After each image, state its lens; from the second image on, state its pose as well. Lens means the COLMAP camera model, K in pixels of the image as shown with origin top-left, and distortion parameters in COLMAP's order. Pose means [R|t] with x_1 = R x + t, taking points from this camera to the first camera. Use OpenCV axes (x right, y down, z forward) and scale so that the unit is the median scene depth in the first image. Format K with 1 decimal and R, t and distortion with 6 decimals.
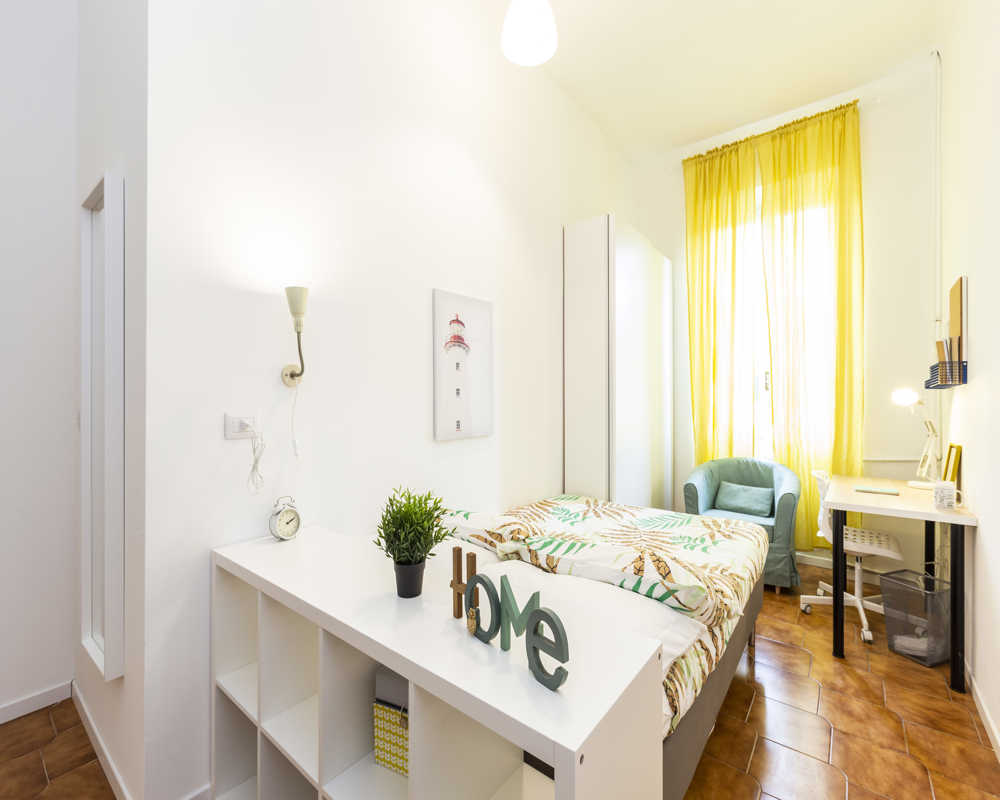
lens RADIAL K [[447.5, 0, 498.1], [0, 447.5, 409.2], [0, 0, 1]] dist [0.001378, 0.000066]
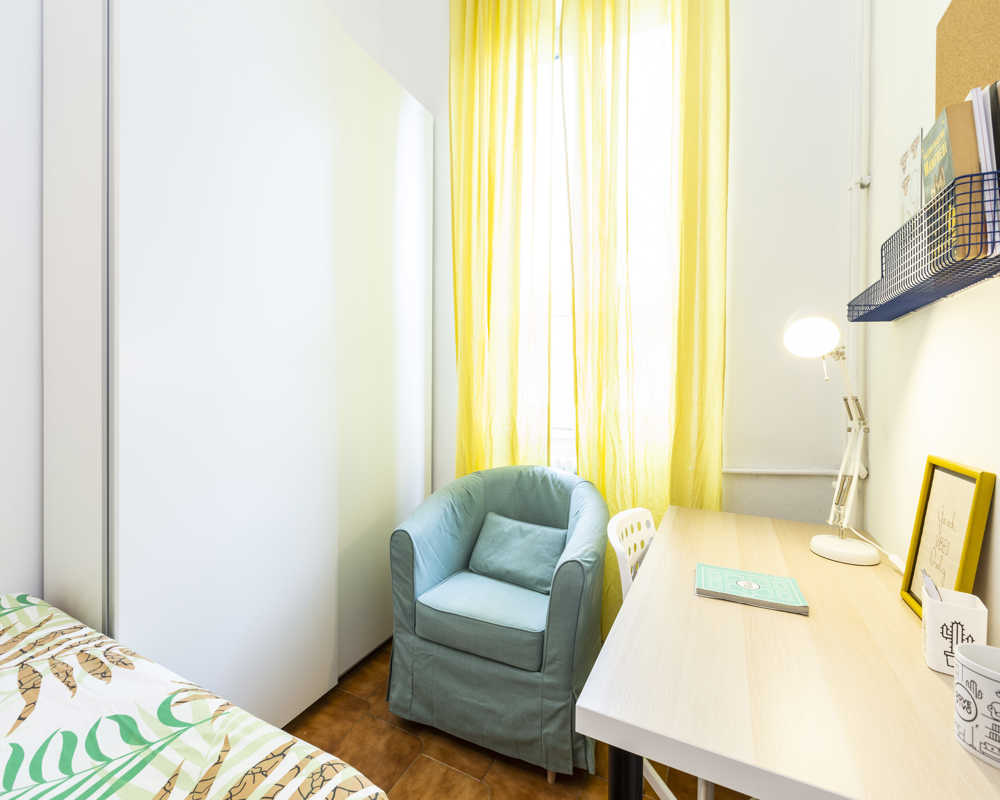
lens RADIAL K [[444.5, 0, 500.0], [0, 444.5, 400.0], [0, 0, 1]] dist [-0.001586, -0.000228]
pose [[0.975697, 0.007001, 0.219013, 0.429506], [-0.009984, 0.999872, 0.012518, 0.023071], [-0.218898, -0.014400, 0.975642, 0.528425]]
